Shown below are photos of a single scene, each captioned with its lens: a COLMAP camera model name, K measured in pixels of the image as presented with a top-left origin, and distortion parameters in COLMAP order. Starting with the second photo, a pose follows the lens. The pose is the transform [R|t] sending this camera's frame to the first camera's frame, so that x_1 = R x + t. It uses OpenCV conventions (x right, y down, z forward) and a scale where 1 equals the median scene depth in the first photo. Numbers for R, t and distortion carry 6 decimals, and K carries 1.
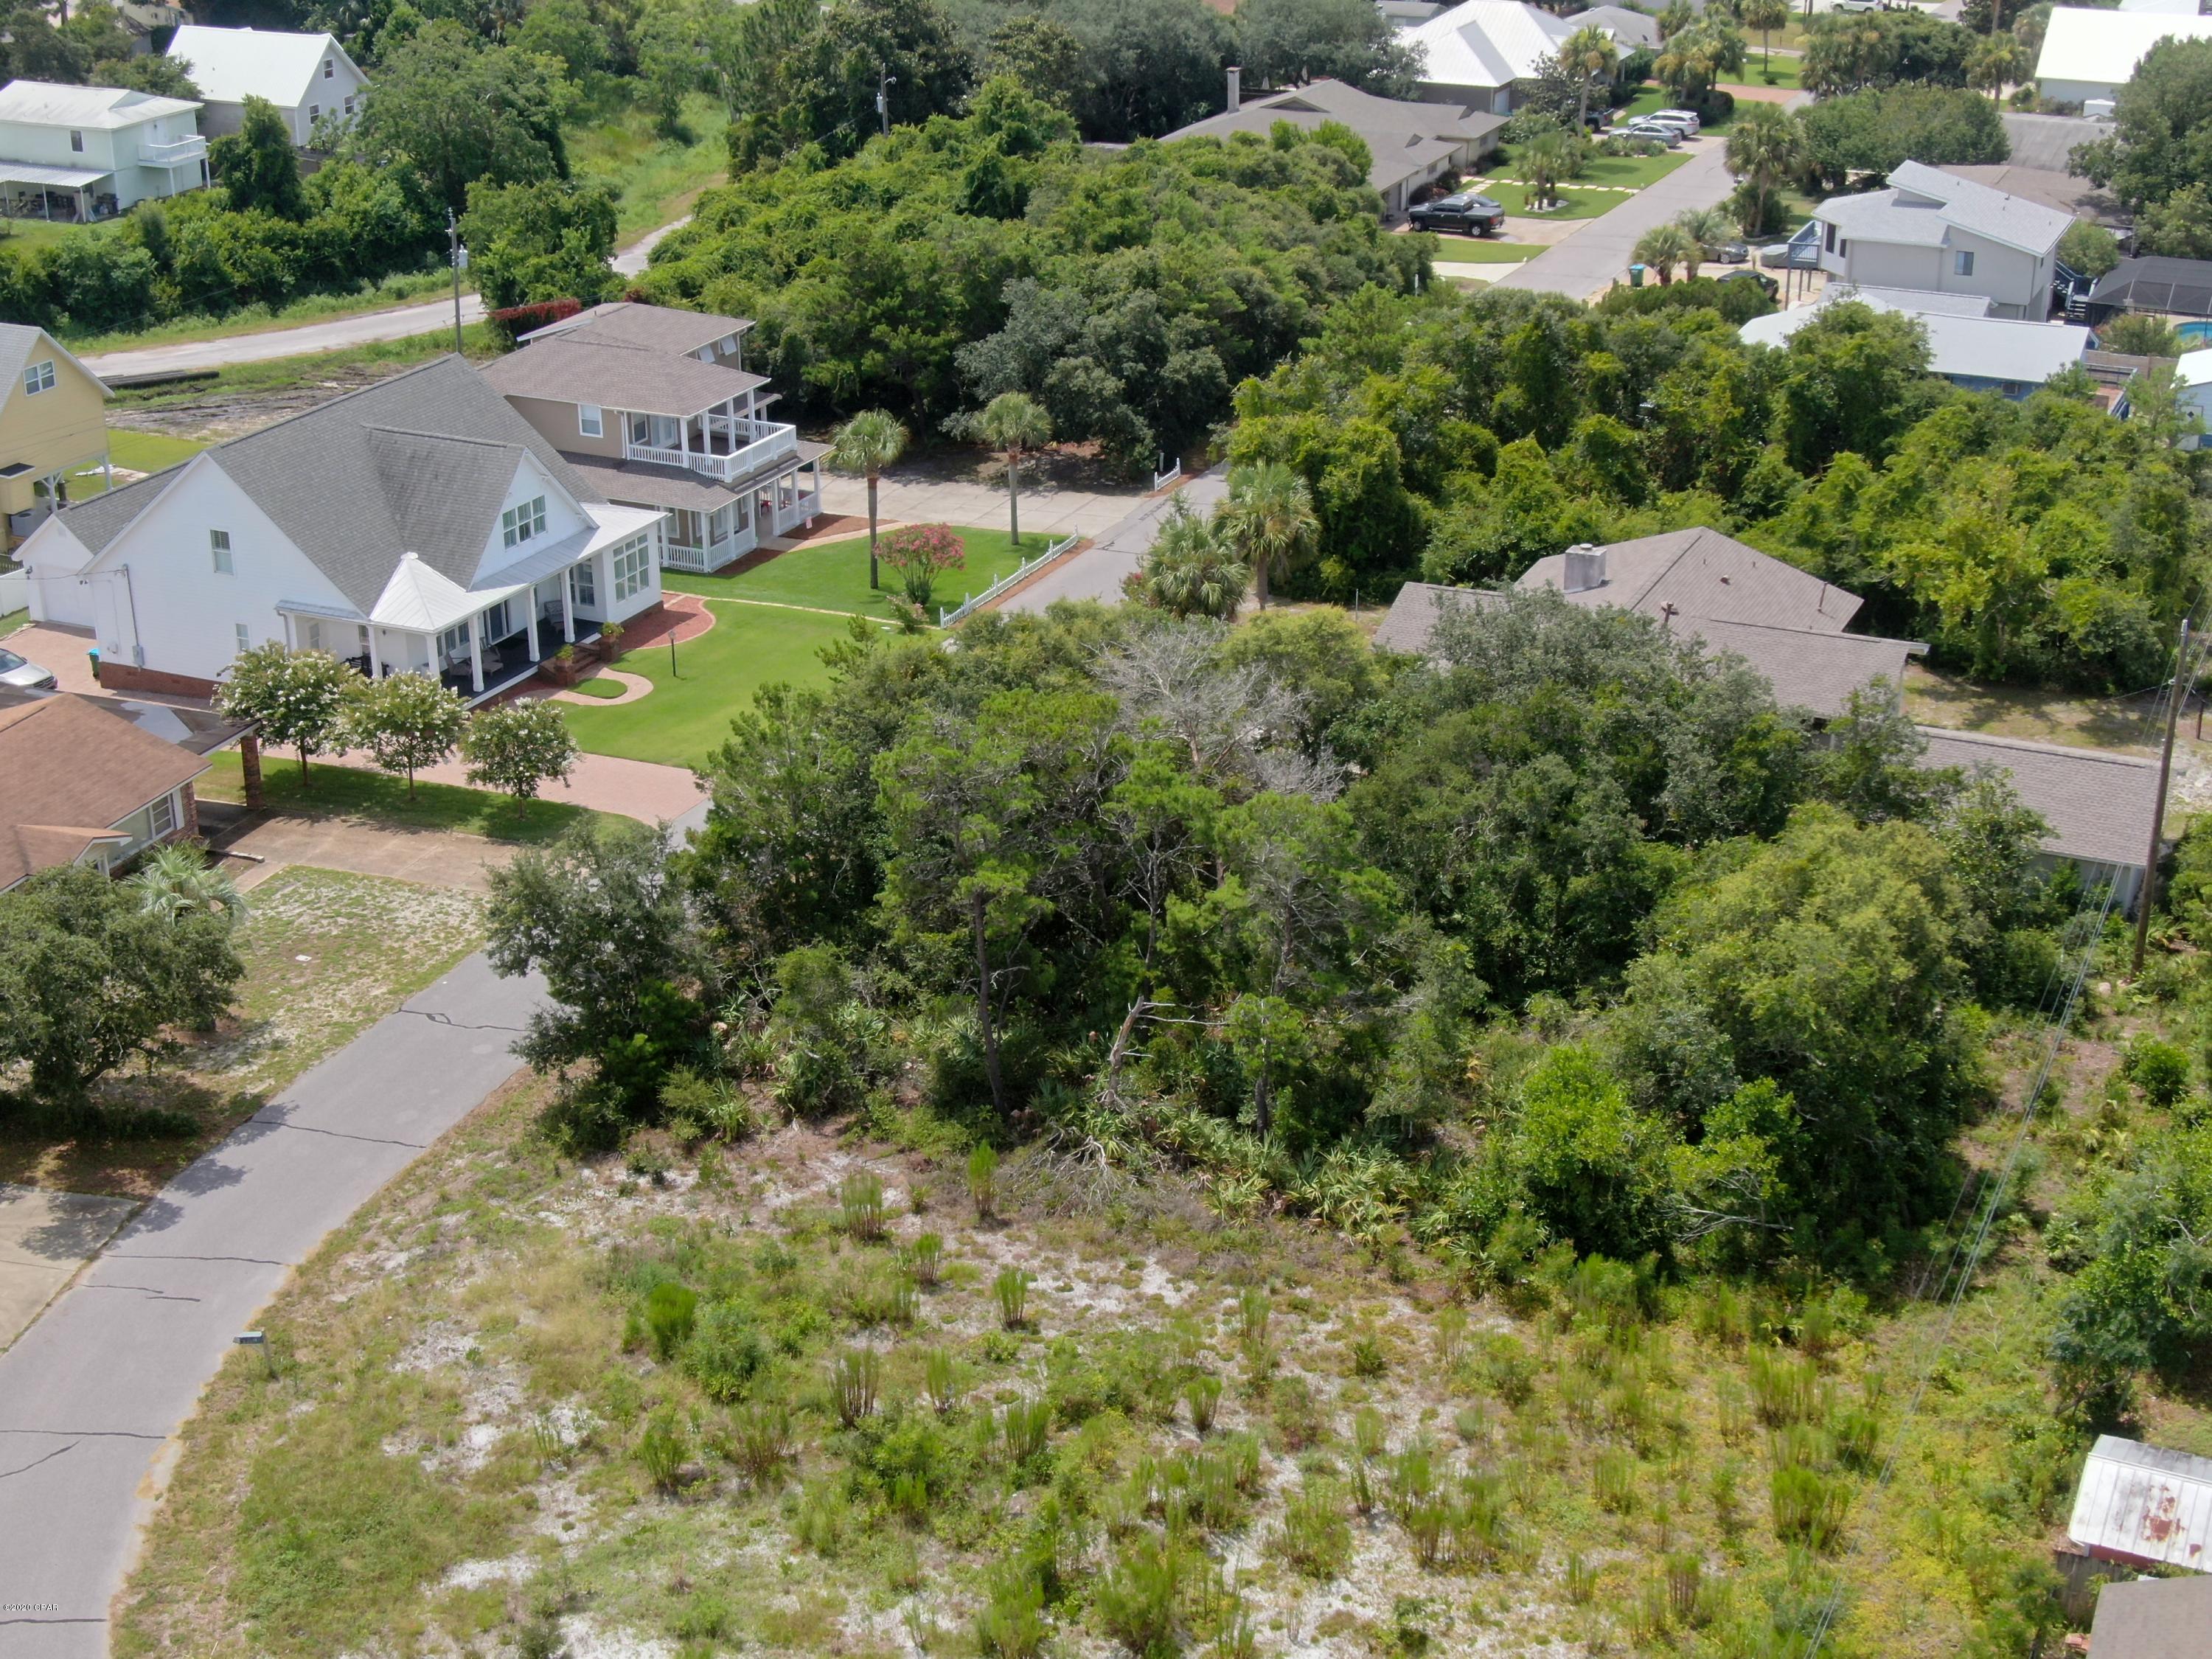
lens RADIAL K [[3089.6, 0, 1106.0], [0, 3089.6, 829.5], [0, 0, 1]] dist [0.227574, -1.123324]
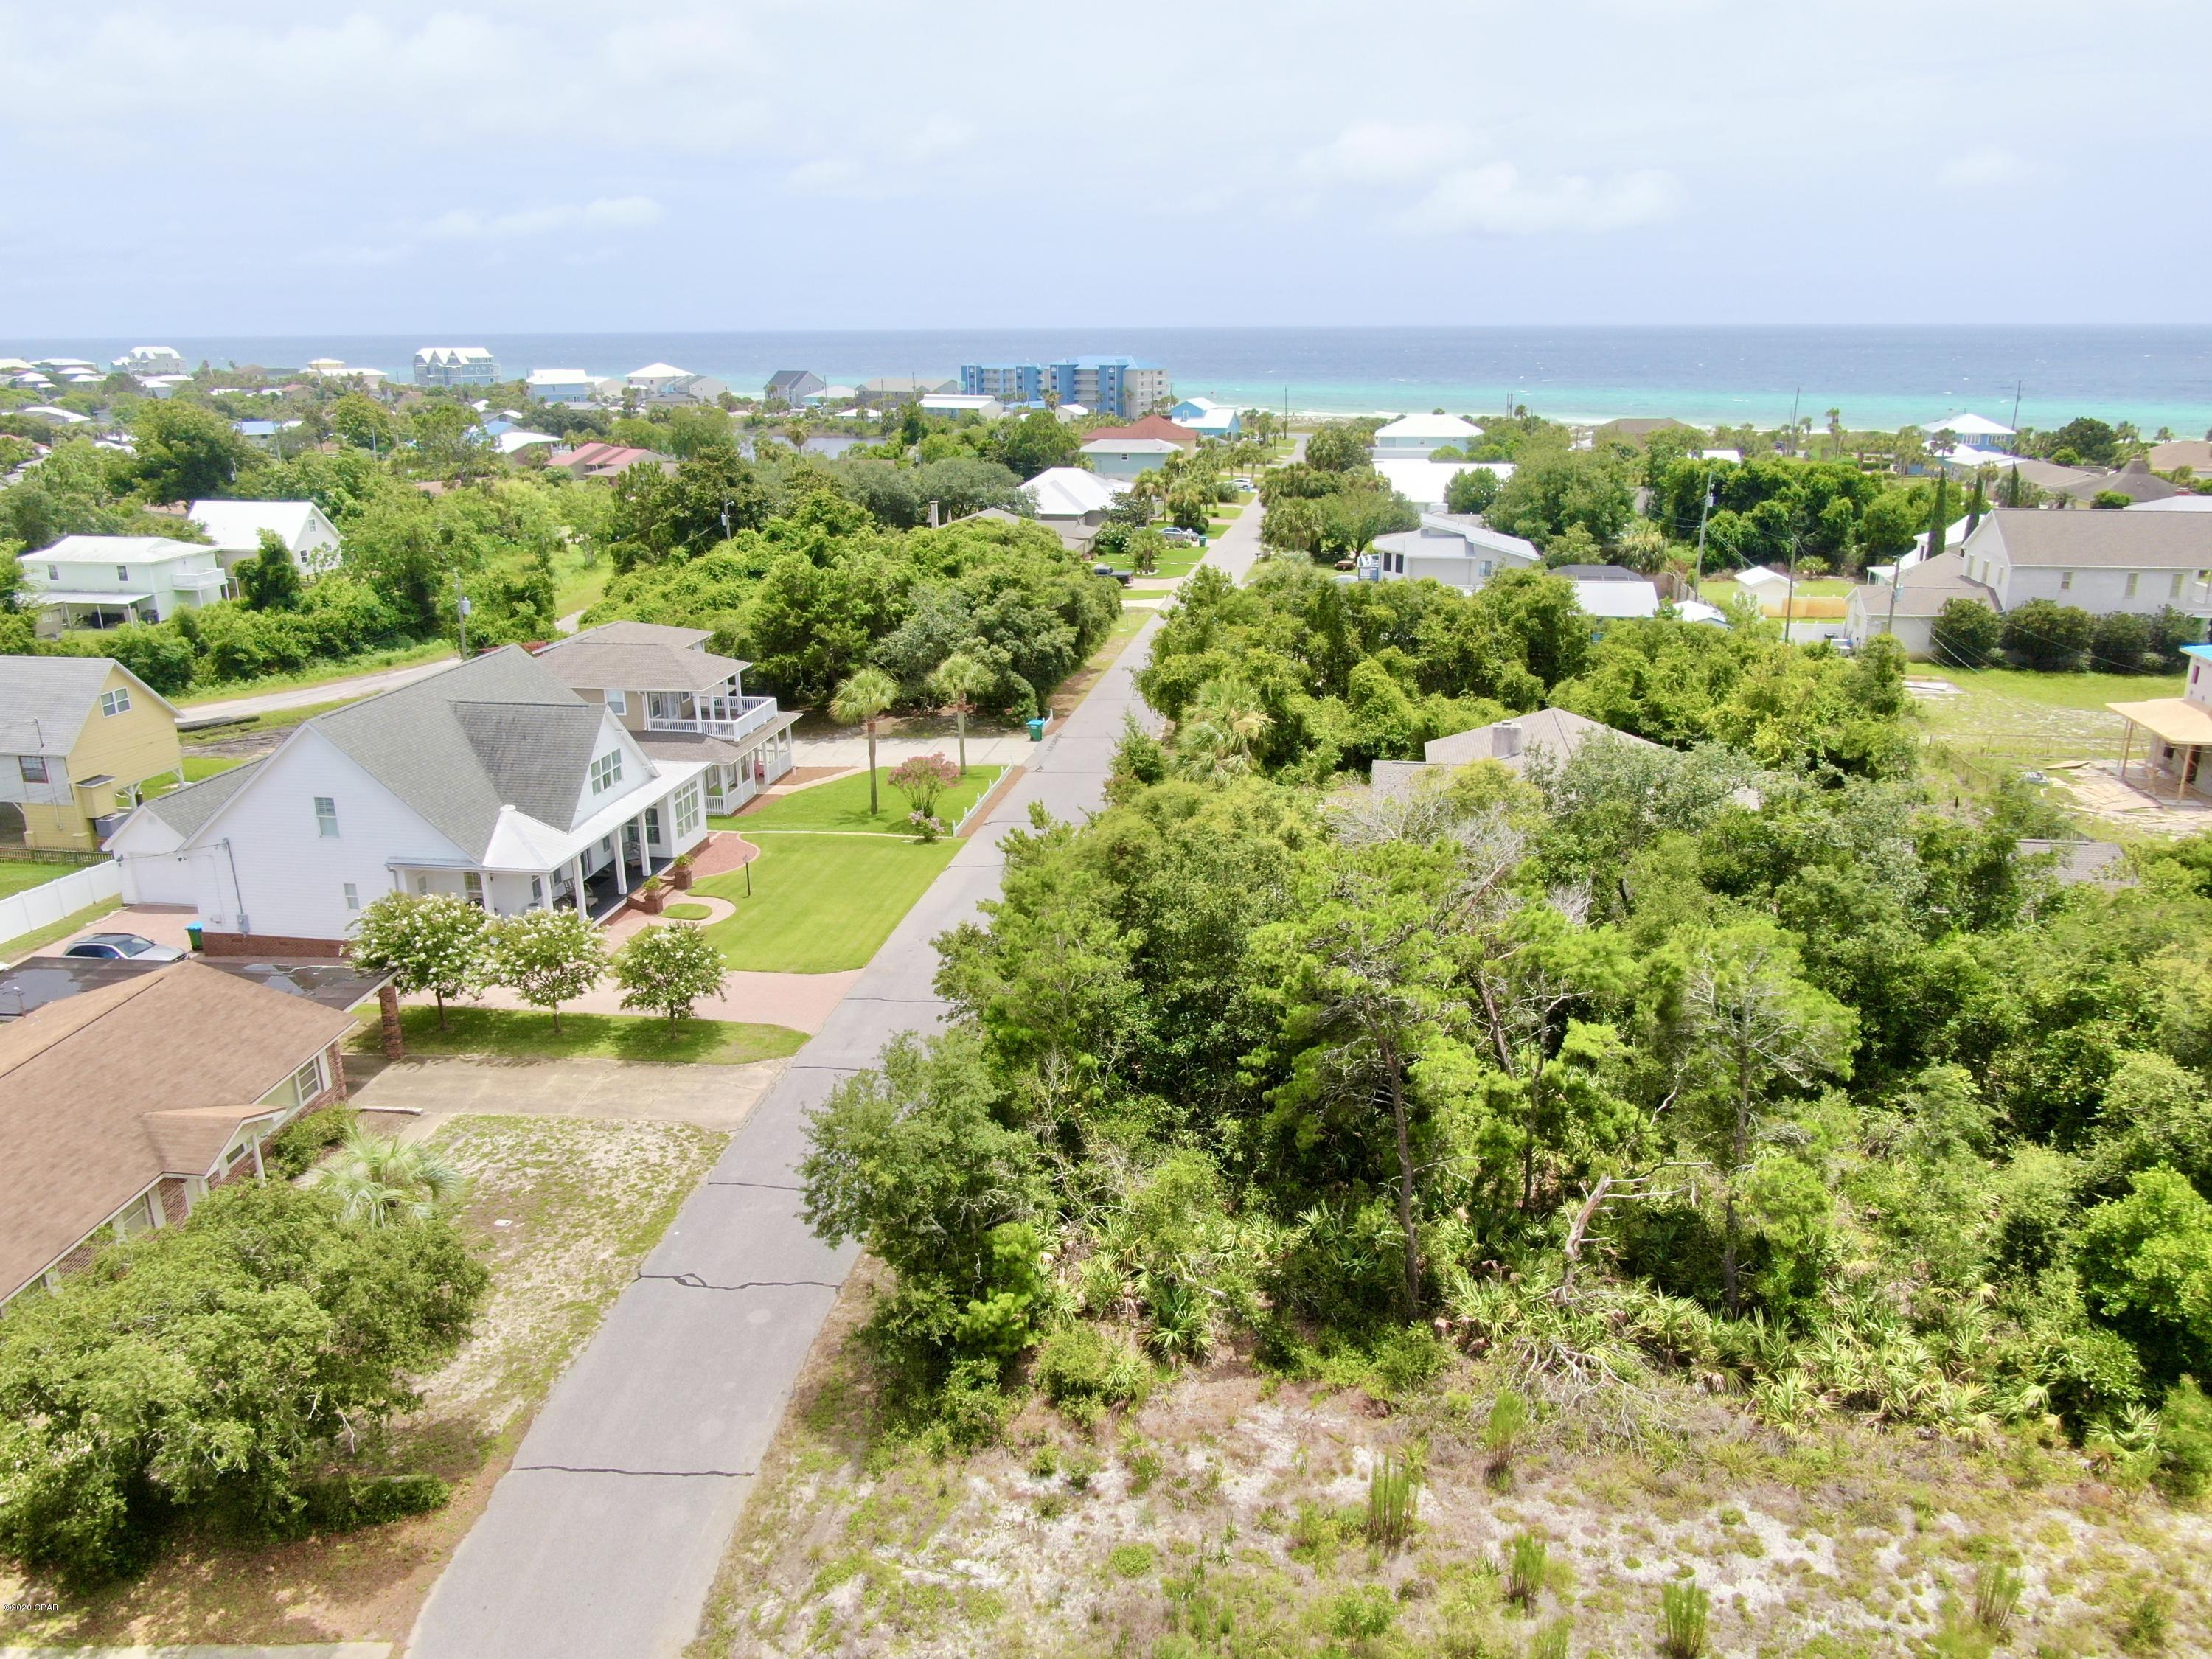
lens RADIAL K [[1575.9, 0, 1106.0], [0, 1575.9, 829.5], [0, 0, 1]] dist [-0.015366, -0.000230]
pose [[0.965732, -0.082747, 0.245998, -0.152837], [0.104488, 0.991567, -0.076657, -0.015197], [-0.237581, 0.099734, 0.966234, 0.405116]]
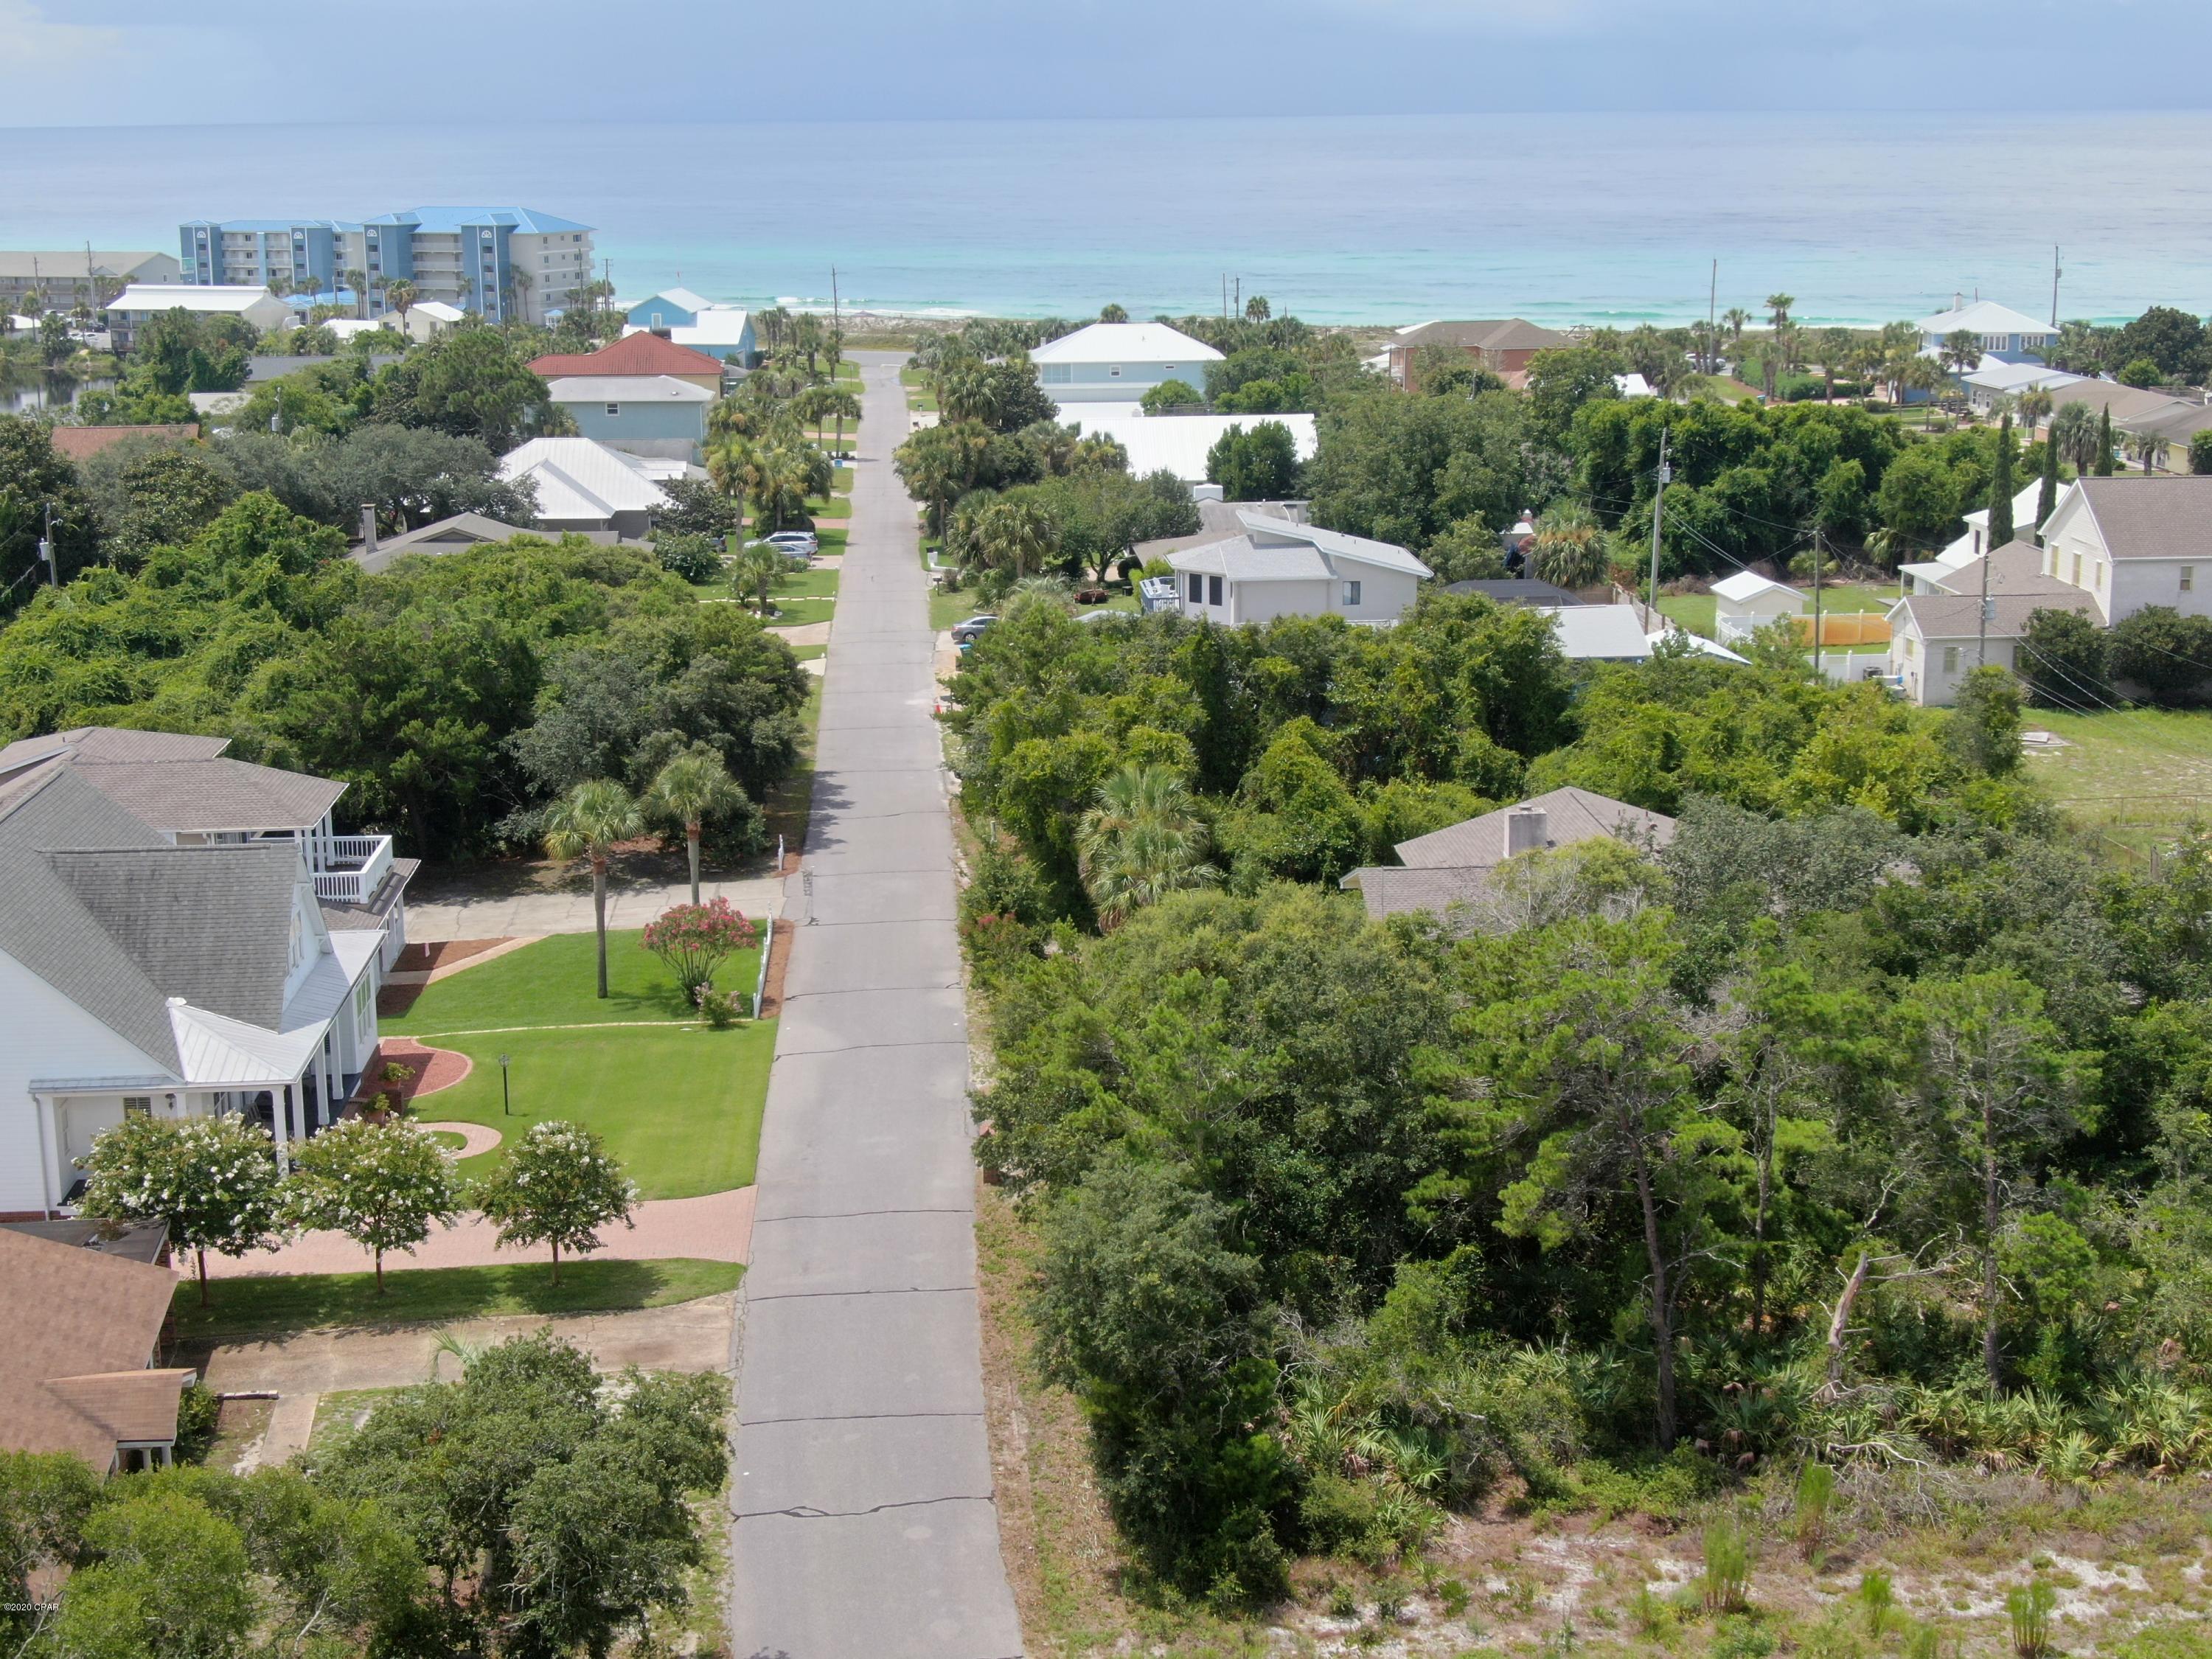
lens RADIAL K [[3089.6, 0, 1106.0], [0, 3089.6, 829.5], [0, 0, 1]] dist [0.227574, -1.123324]
pose [[0.882038, -0.109574, 0.458260, -0.354729], [0.188559, 0.973395, -0.130183, 0.010528], [-0.431804, 0.201235, 0.879233, 0.236848]]
